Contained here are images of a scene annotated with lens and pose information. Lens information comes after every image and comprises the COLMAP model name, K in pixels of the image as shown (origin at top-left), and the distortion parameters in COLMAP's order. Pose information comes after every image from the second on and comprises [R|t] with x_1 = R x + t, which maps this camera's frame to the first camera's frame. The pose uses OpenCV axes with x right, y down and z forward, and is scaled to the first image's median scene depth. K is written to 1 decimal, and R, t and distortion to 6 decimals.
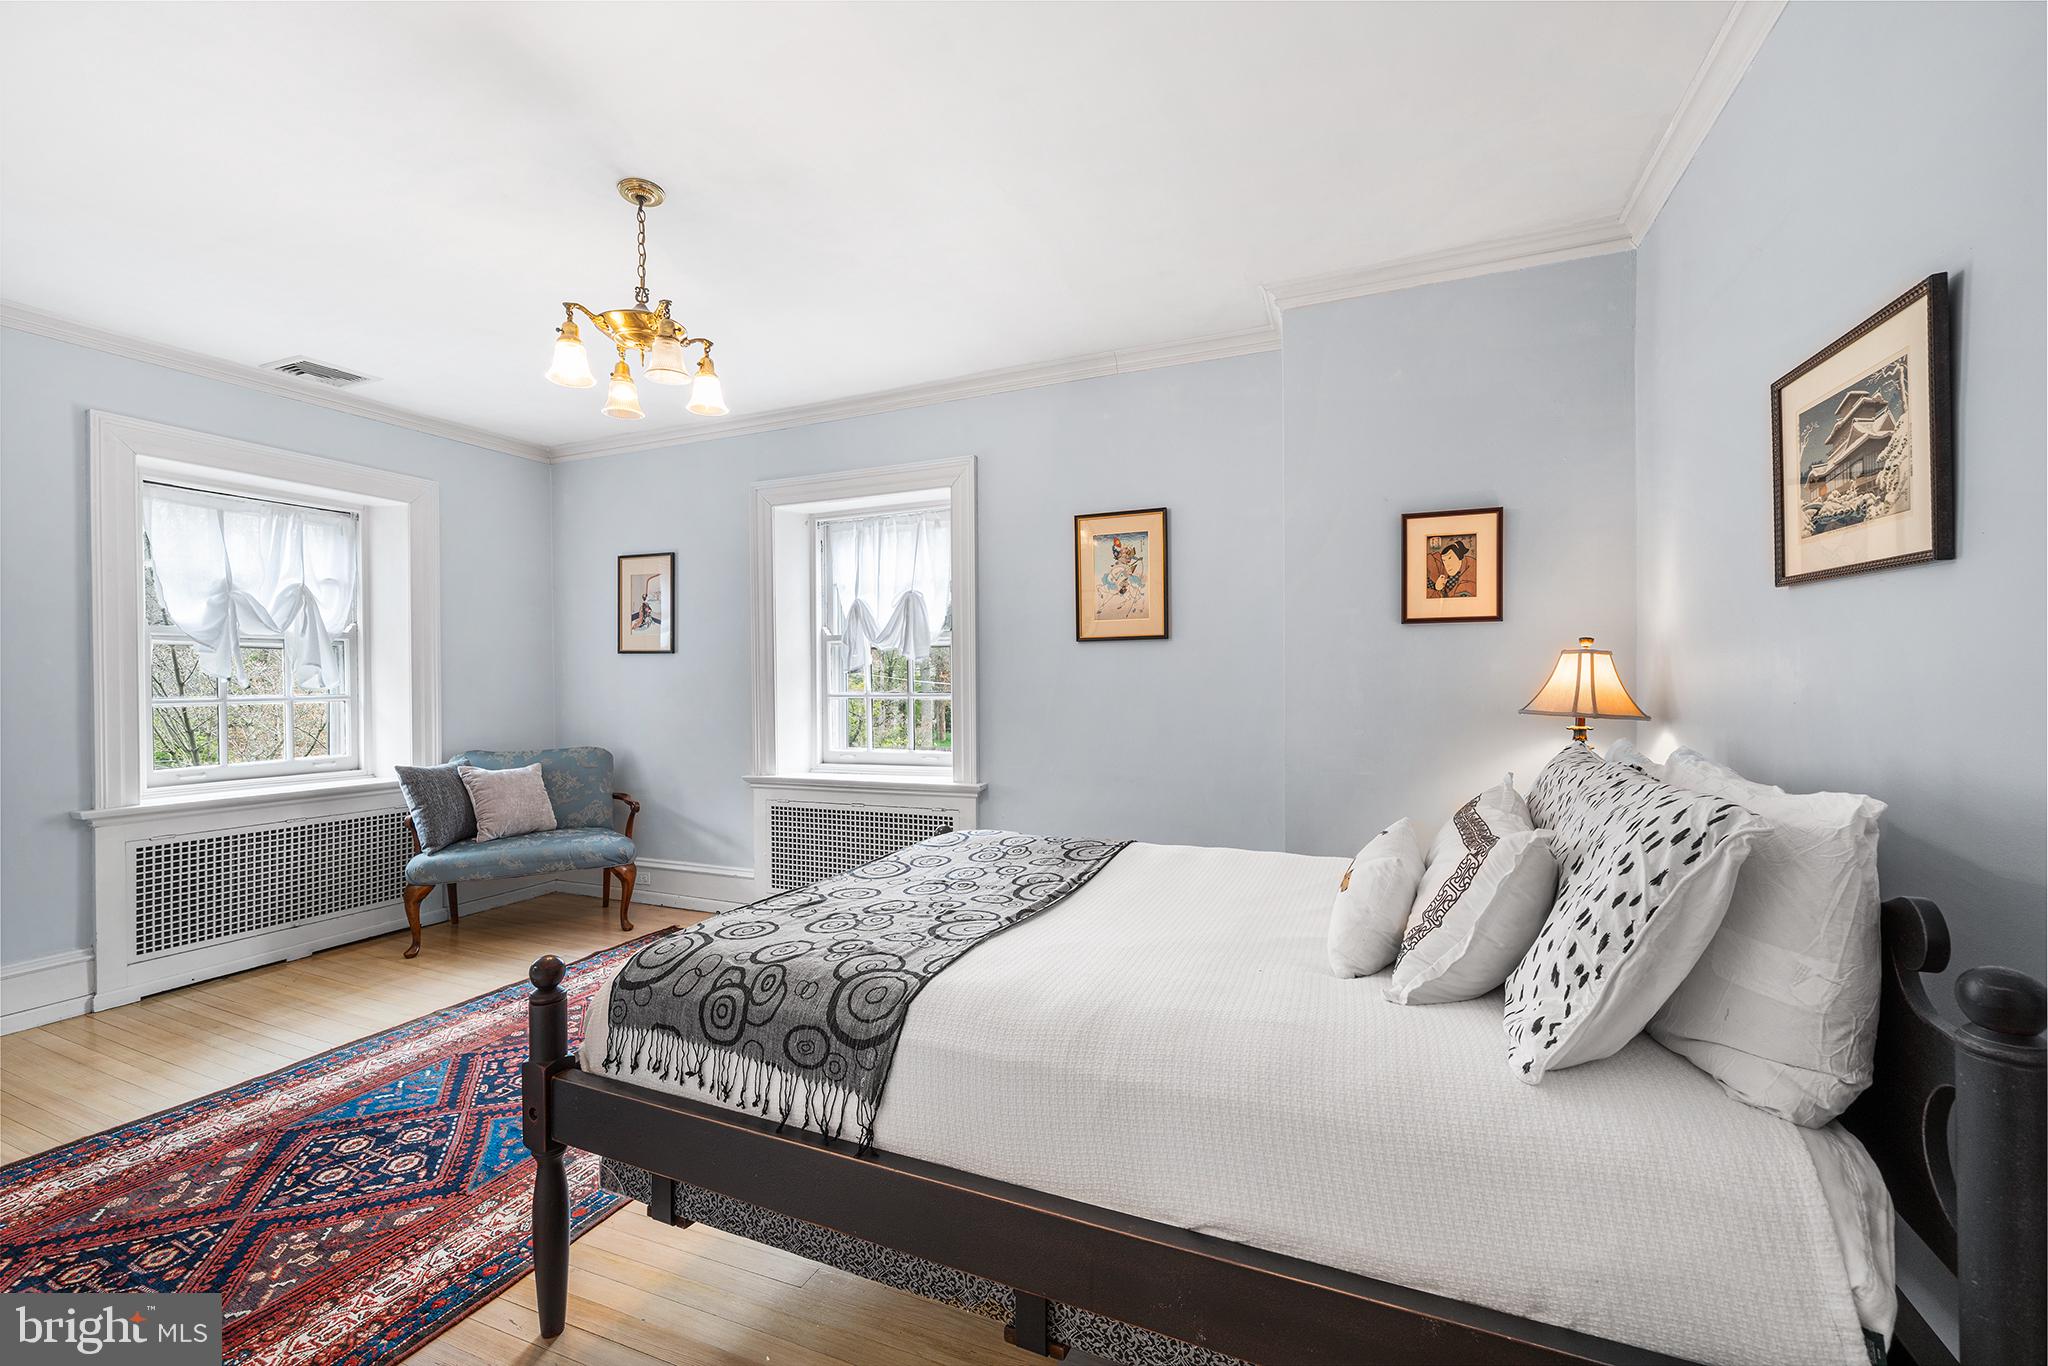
lens RADIAL K [[845.8, 0, 1014.0], [0, 845.8, 683.4], [0, 0, 1]] dist [-0.000197, 0.000292]
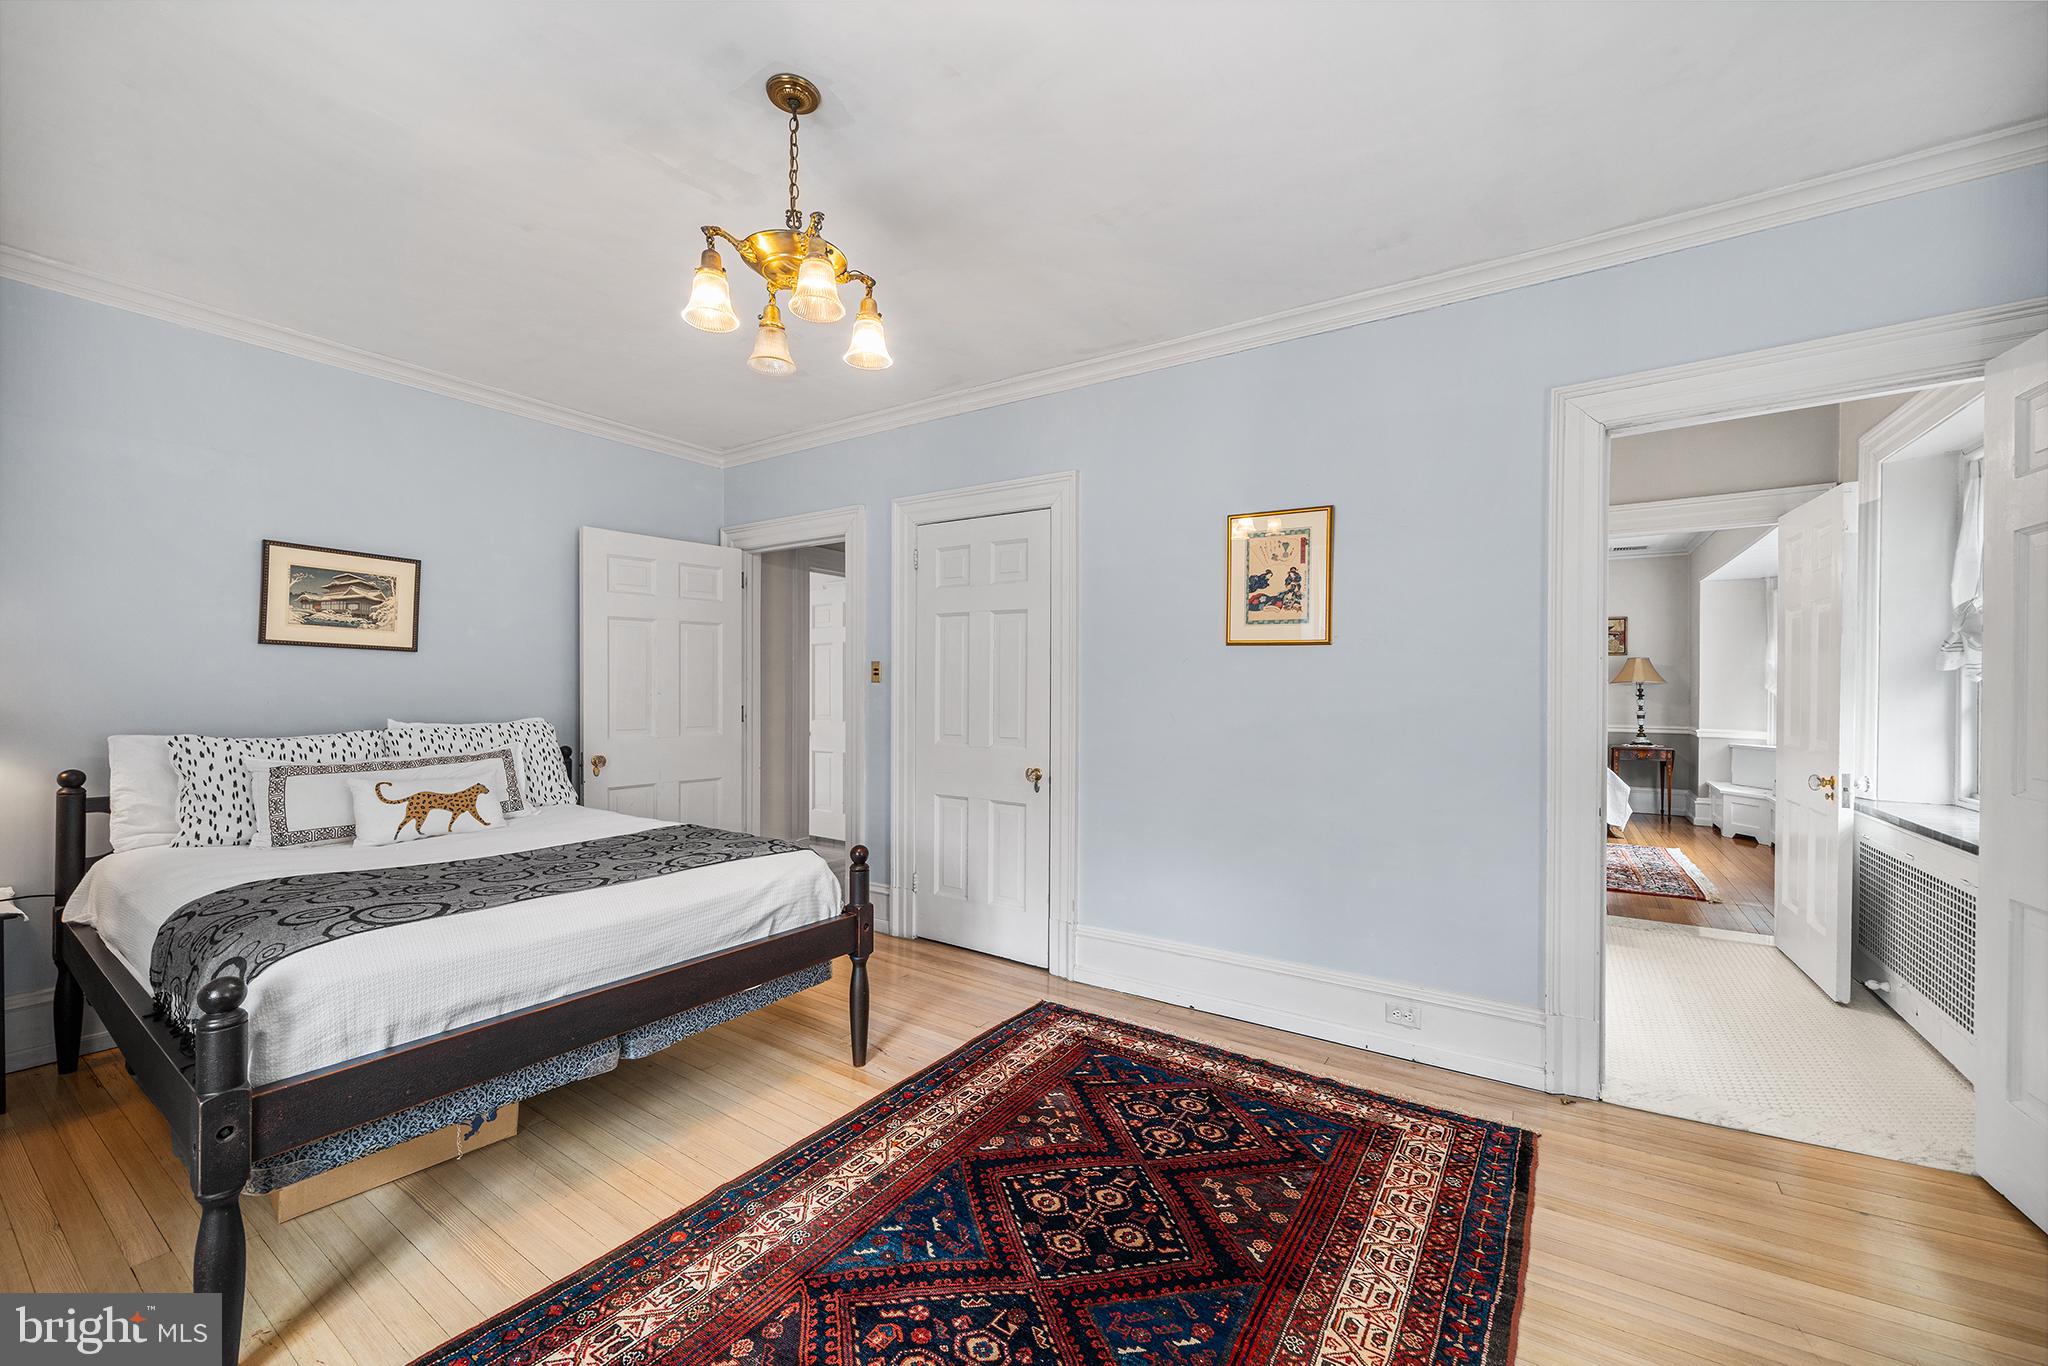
lens RADIAL K [[845.8, 0, 1017.5], [0, 845.8, 692.5], [0, 0, 1]] dist [-0.000197, 0.000292]
pose [[-0.982157, 0.009842, 0.187805, -0.890715], [0.012425, 0.999844, 0.012580, -0.005108], [-0.187652, 0.014689, -0.982126, 1.956319]]
